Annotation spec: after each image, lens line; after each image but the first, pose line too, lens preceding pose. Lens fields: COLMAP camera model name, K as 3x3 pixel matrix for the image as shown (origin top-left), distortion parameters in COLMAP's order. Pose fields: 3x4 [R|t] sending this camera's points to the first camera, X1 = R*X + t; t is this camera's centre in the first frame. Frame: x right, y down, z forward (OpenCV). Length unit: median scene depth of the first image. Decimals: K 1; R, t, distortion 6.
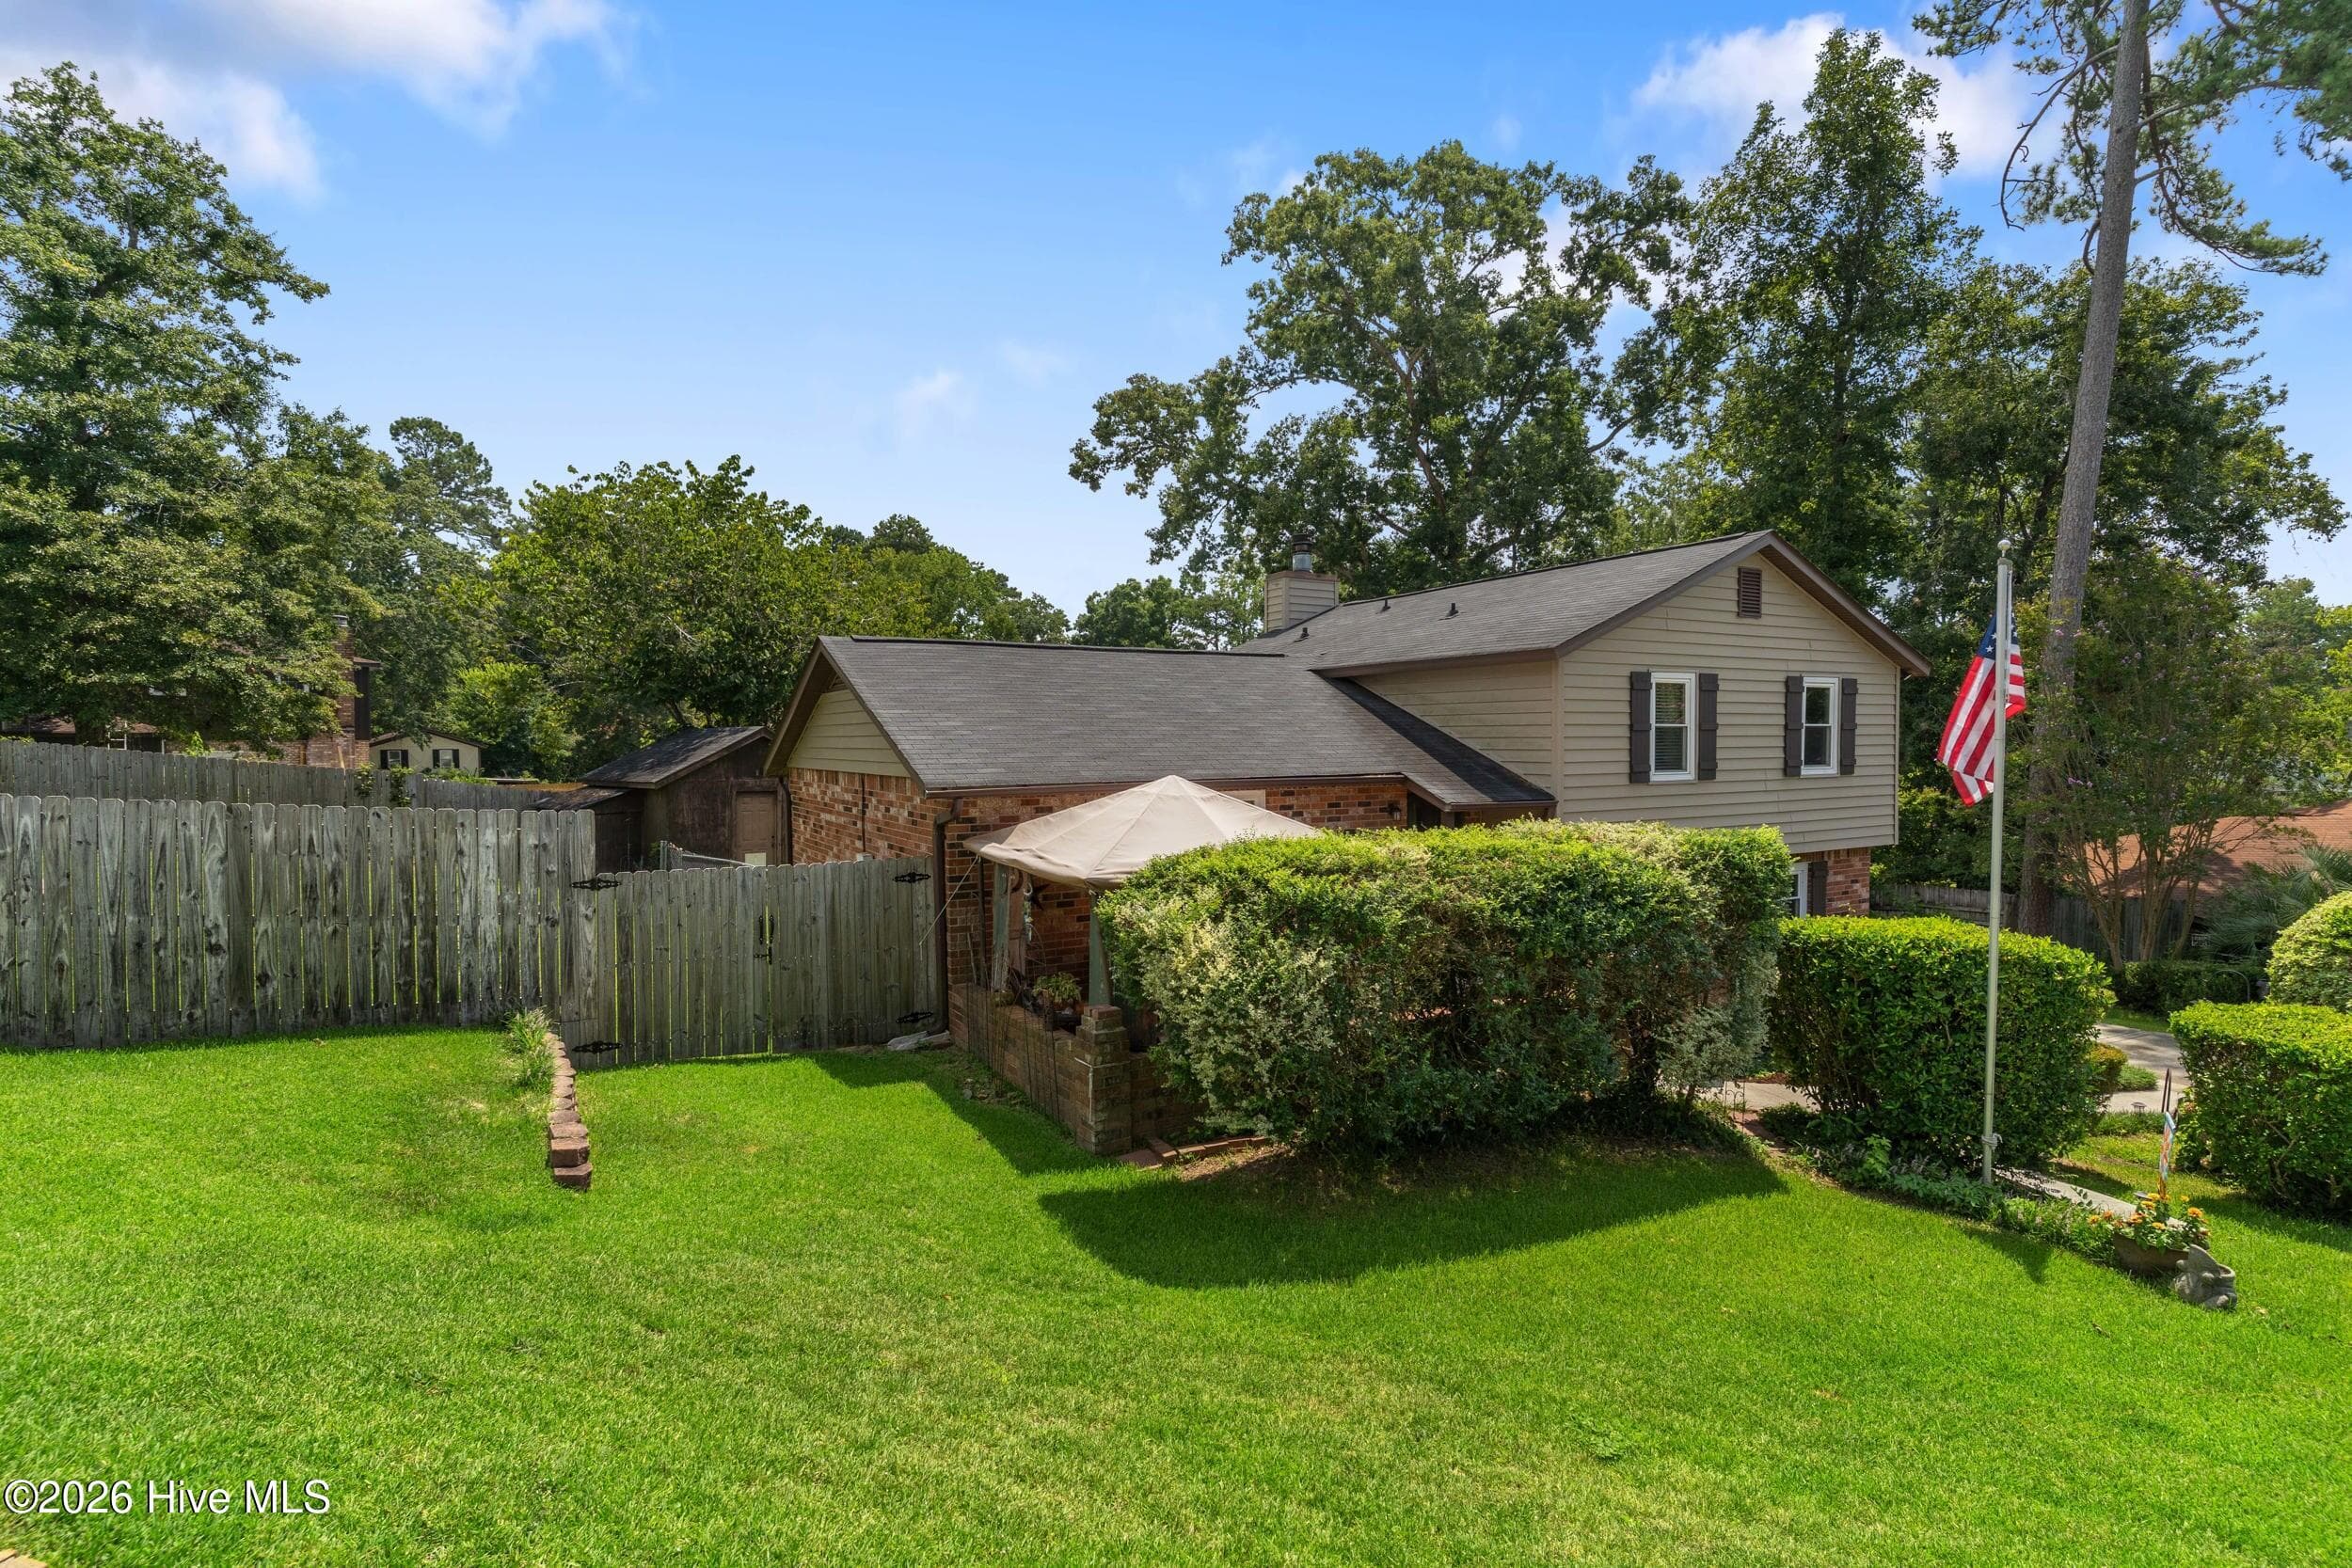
lens RADIAL K [[1120.8, 0, 1176.0], [0, 1120.8, 784.0], [0, 0, 1]] dist [0.002157, -0.000682]
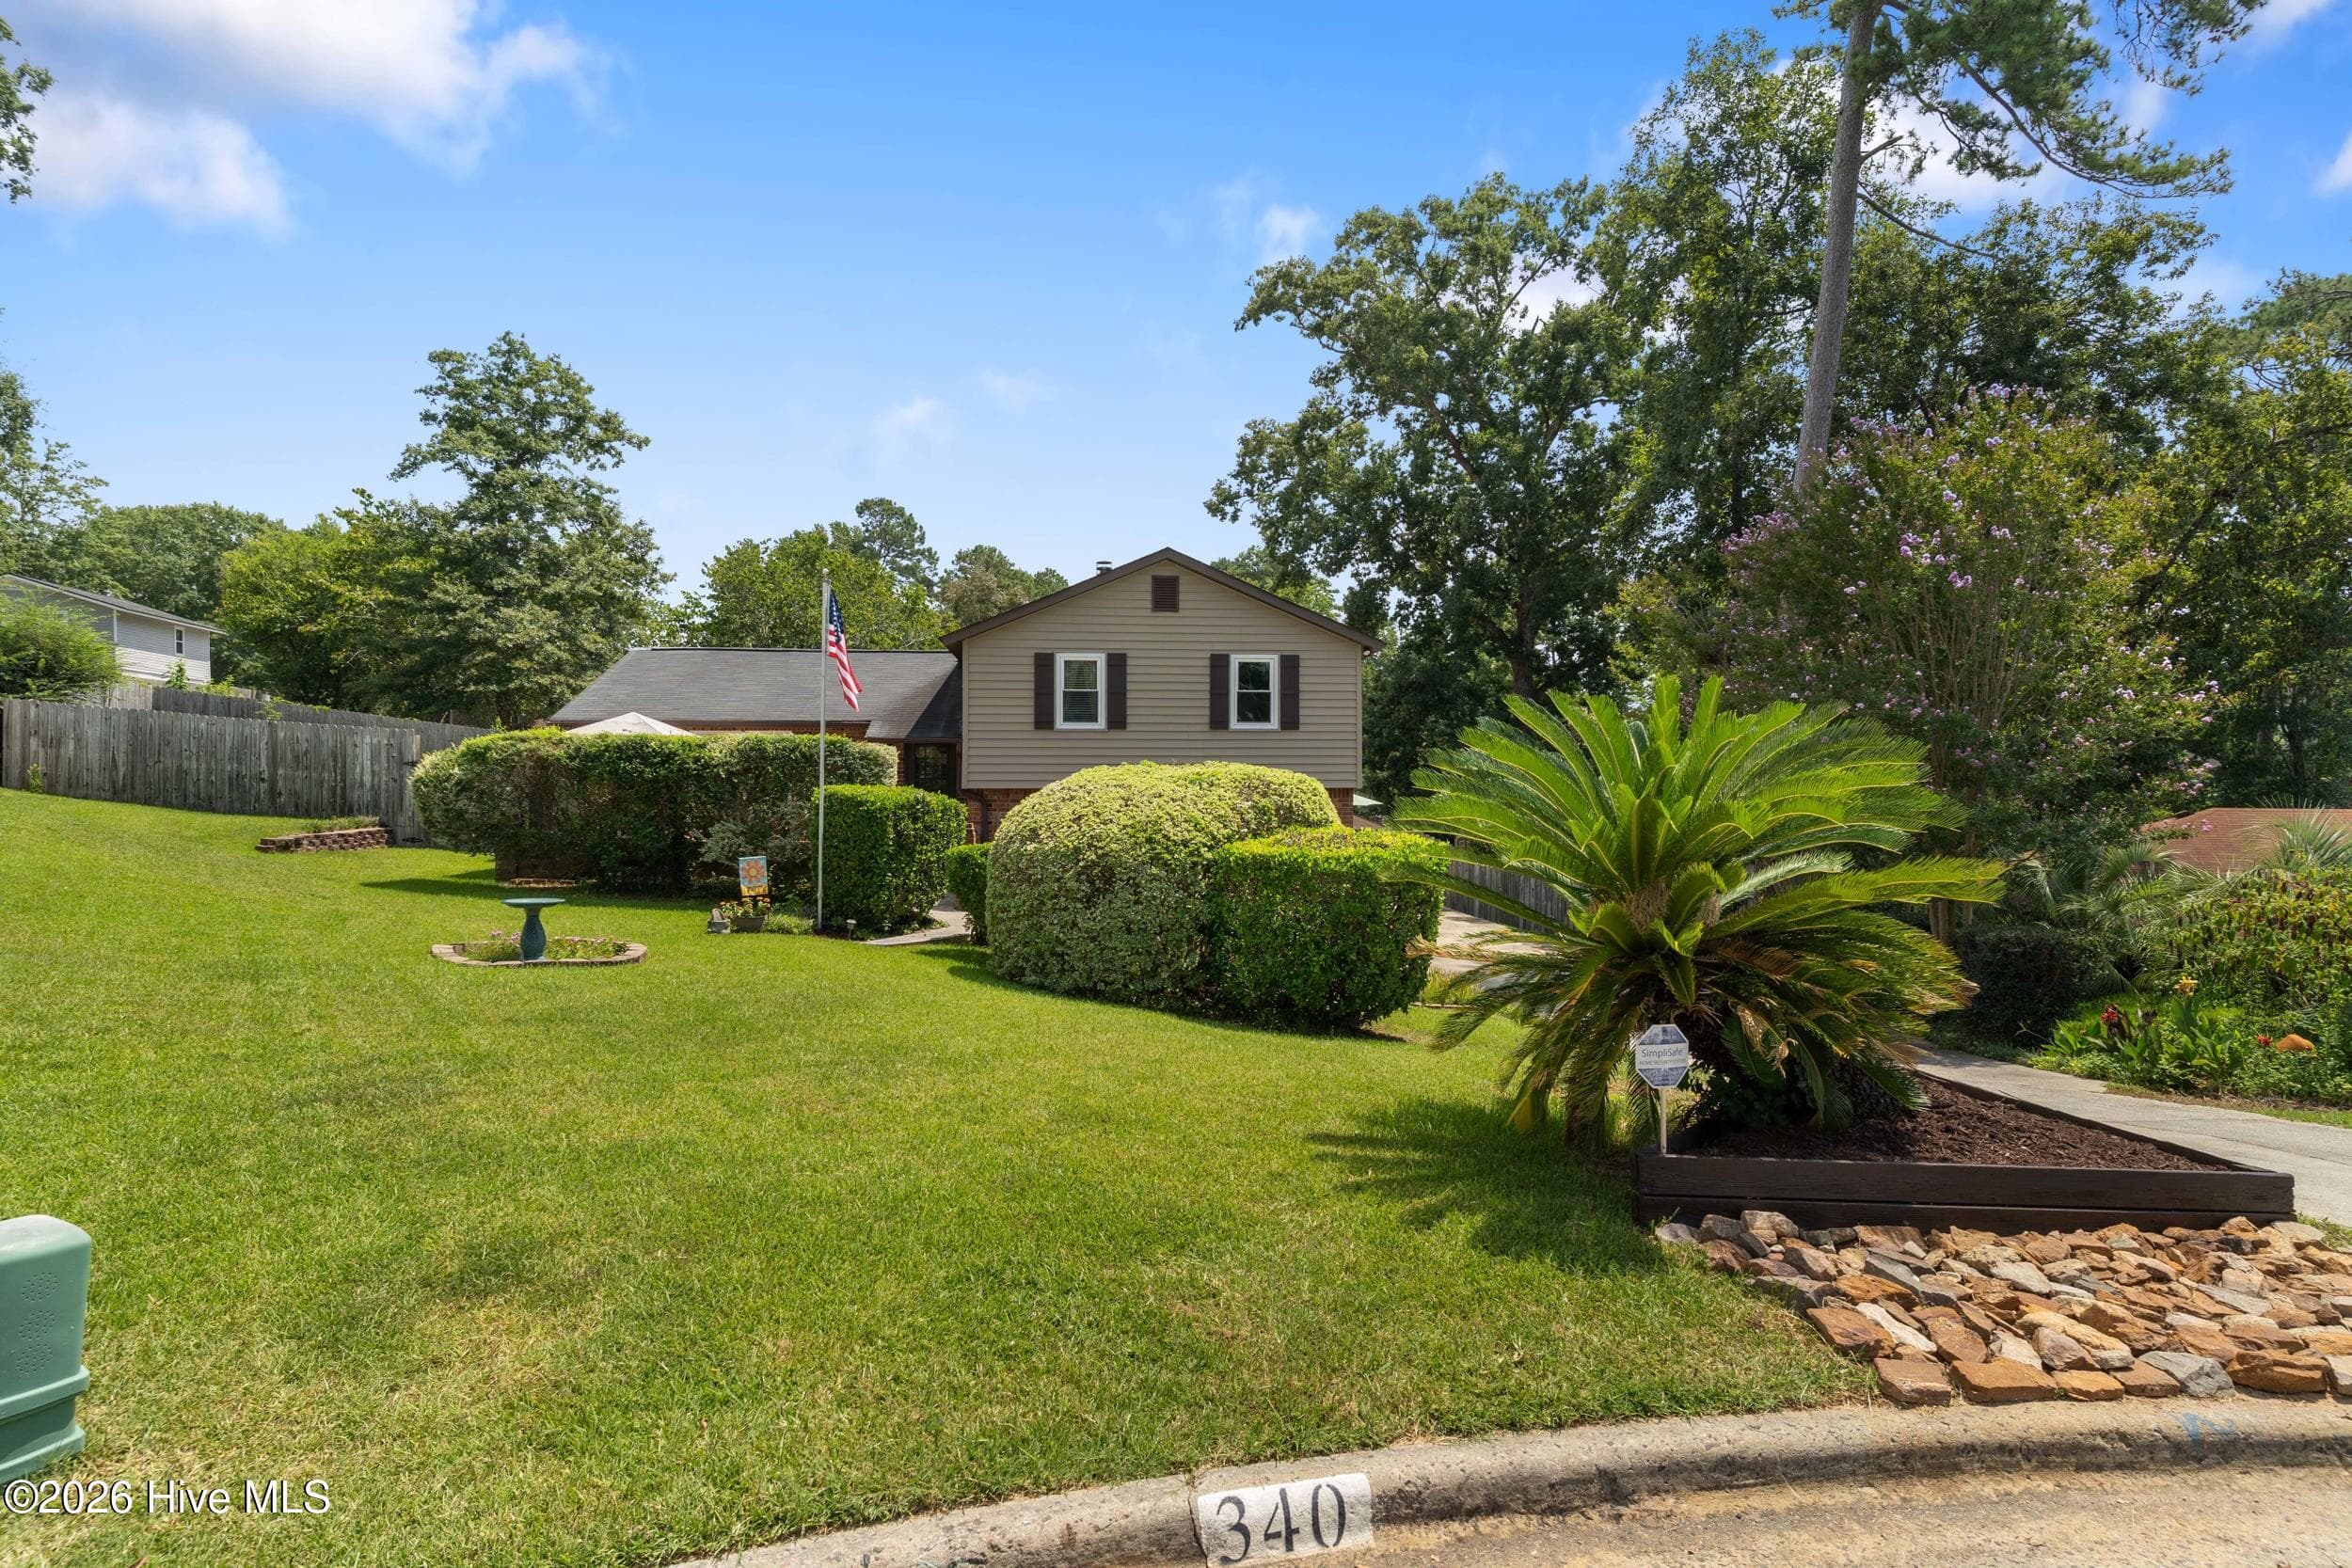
lens RADIAL K [[1115.9, 0, 1161.9], [0, 1115.9, 781.9], [0, 0, 1]] dist [0.003247, -0.000557]
pose [[0.916015, 0.013934, -0.400902, 0.691967], [-0.021962, 0.999640, -0.015435, 0.052744], [0.400543, 0.022944, 0.915991, -0.161640]]
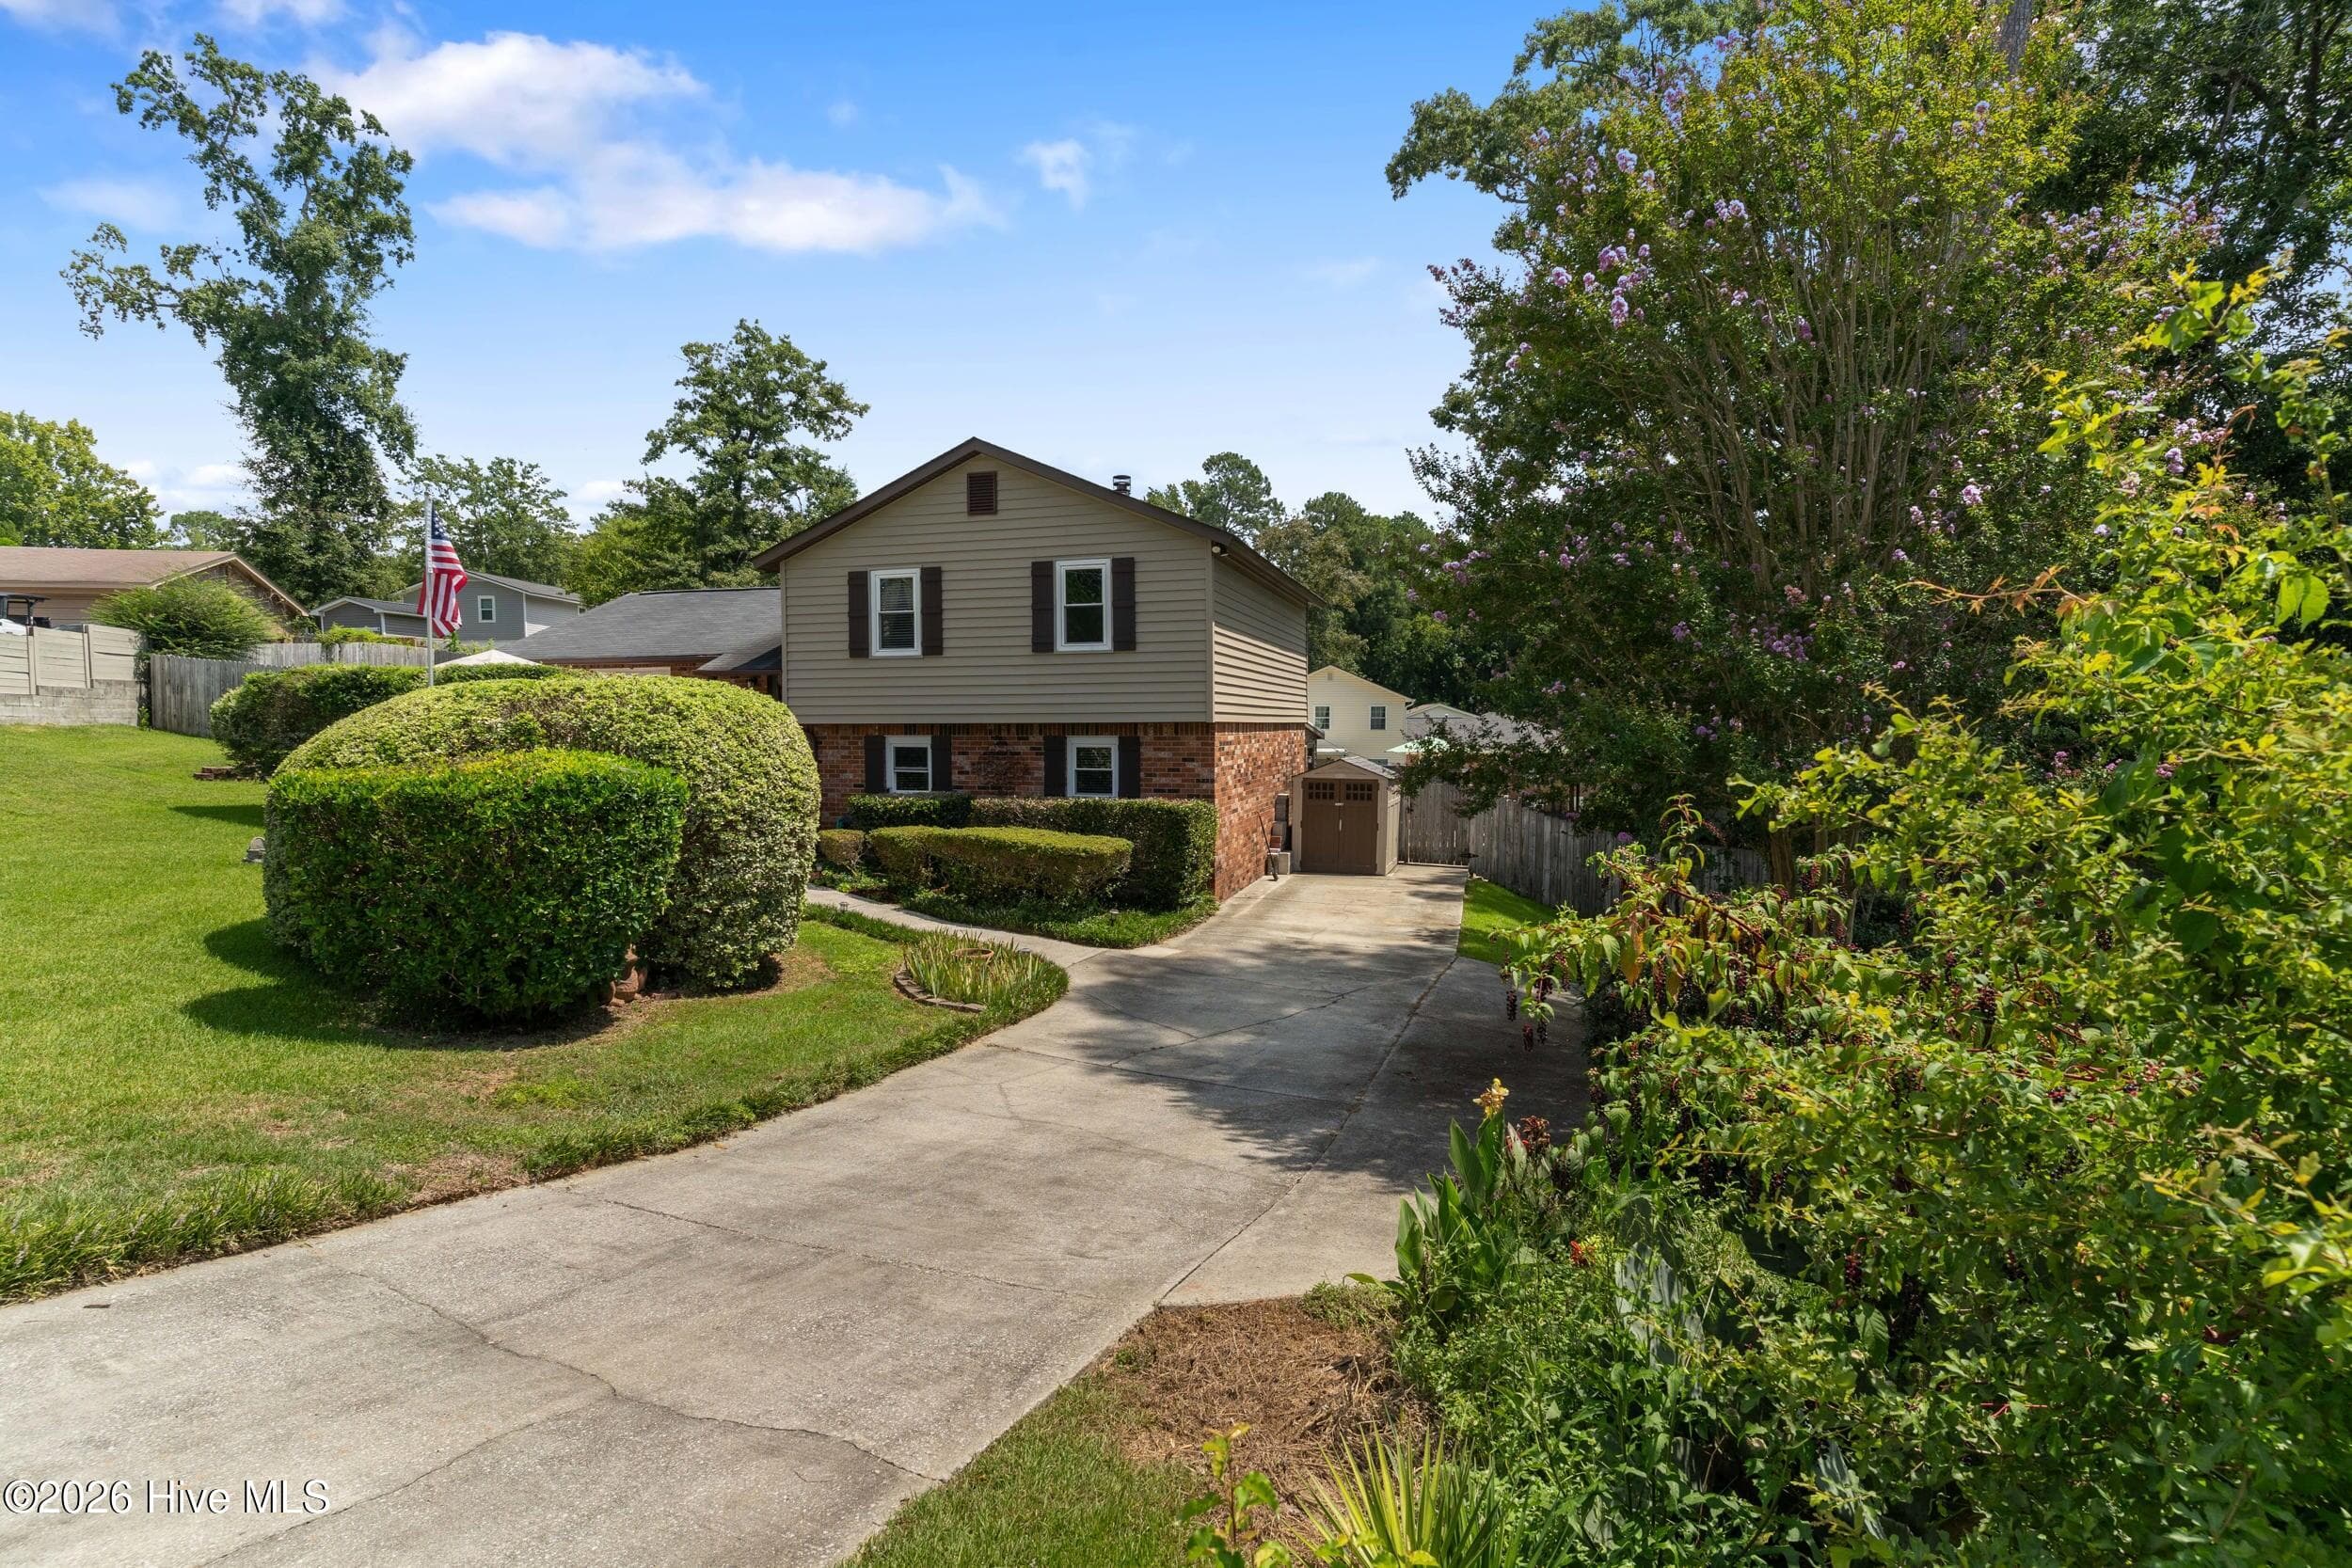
lens RADIAL K [[1115.9, 0, 1161.9], [0, 1115.9, 781.9], [0, 0, 1]] dist [0.003247, -0.000557]
pose [[0.706657, 0.040848, -0.706376, 0.958433], [-0.025587, 0.999154, 0.032182, 0.056465], [0.707093, -0.004668, 0.707105, 0.195858]]
